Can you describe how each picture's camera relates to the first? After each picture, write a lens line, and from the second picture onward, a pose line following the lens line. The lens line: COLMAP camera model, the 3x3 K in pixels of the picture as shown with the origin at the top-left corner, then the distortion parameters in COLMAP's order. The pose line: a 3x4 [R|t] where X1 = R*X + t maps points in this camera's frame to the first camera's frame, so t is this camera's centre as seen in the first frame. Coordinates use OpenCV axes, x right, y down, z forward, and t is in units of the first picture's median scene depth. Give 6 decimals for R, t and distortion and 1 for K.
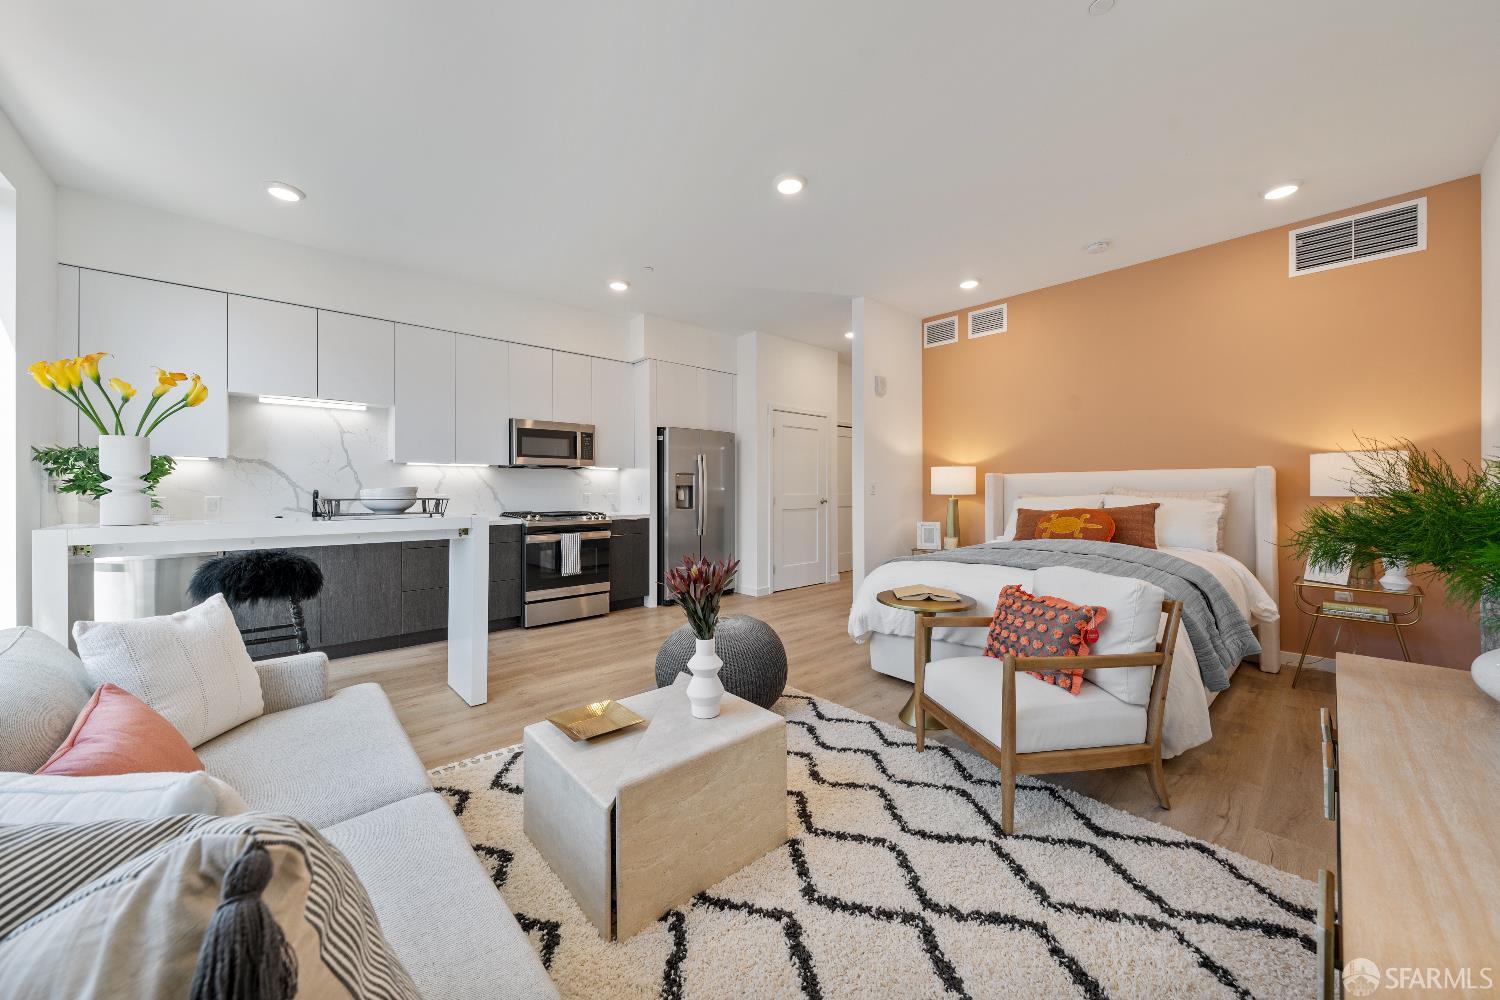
lens RADIAL K [[542.8, 0, 750.0], [0, 542.8, 500.0], [0, 0, 1]] dist [-0.001045, -0.000149]
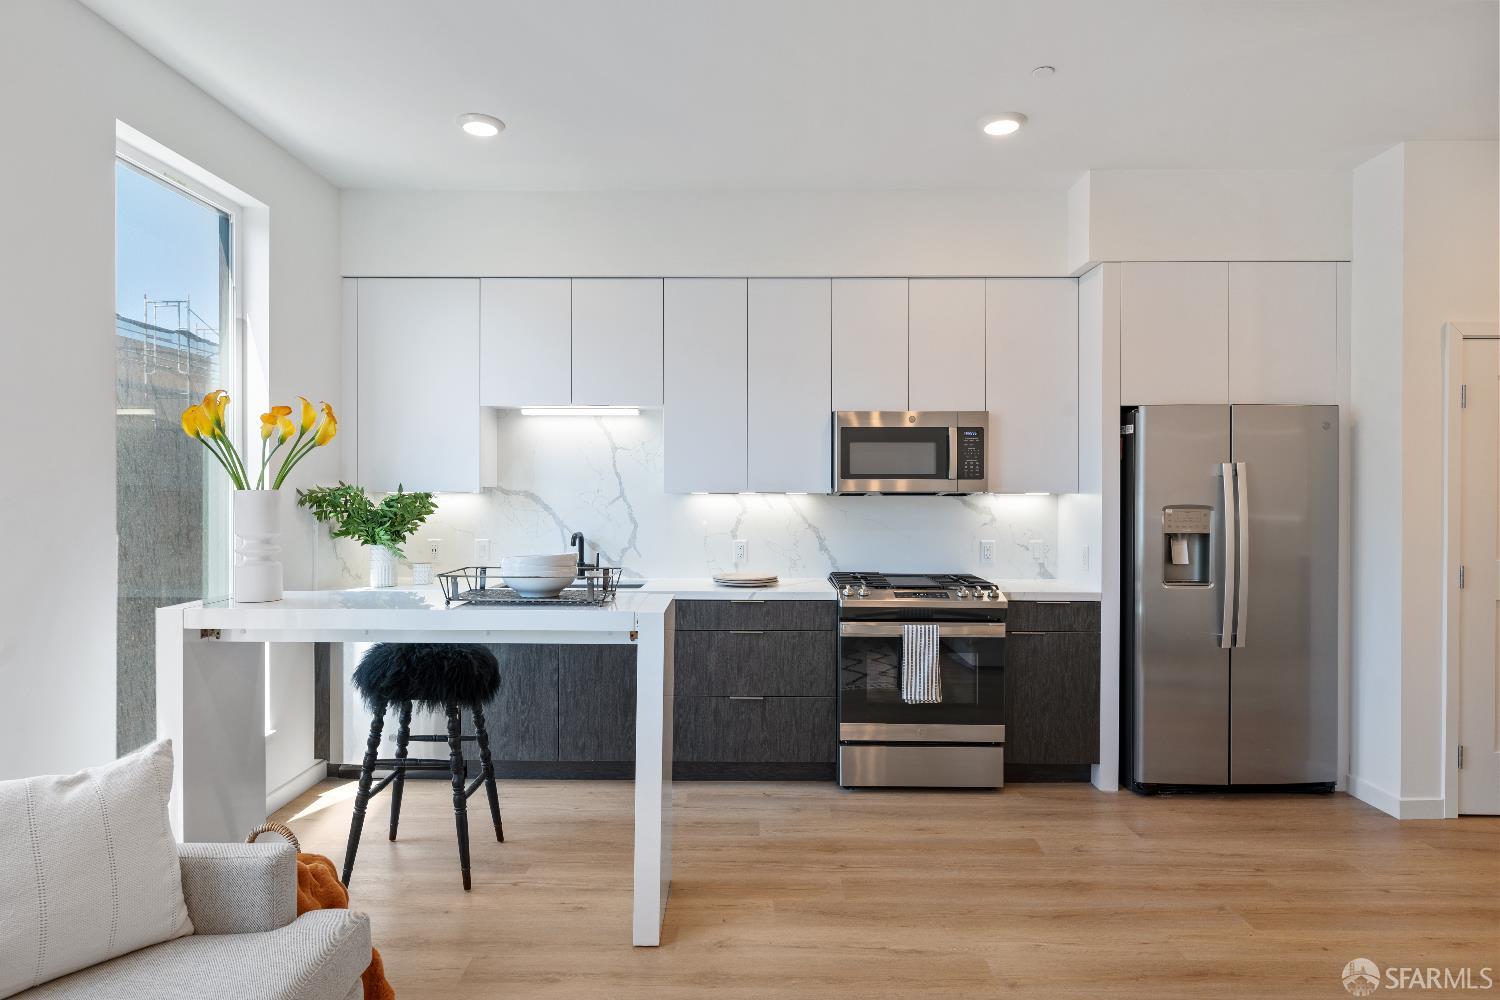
lens RADIAL K [[881.2, 0, 750.0], [0, 881.2, 500.0], [0, 0, 1]] dist [0.008555, 0.000286]
pose [[0.732401, 0.013178, -0.680746, 0.122008], [-0.016752, 0.999859, 0.001332, -0.054194], [0.680667, 0.010429, 0.732519, 0.248778]]
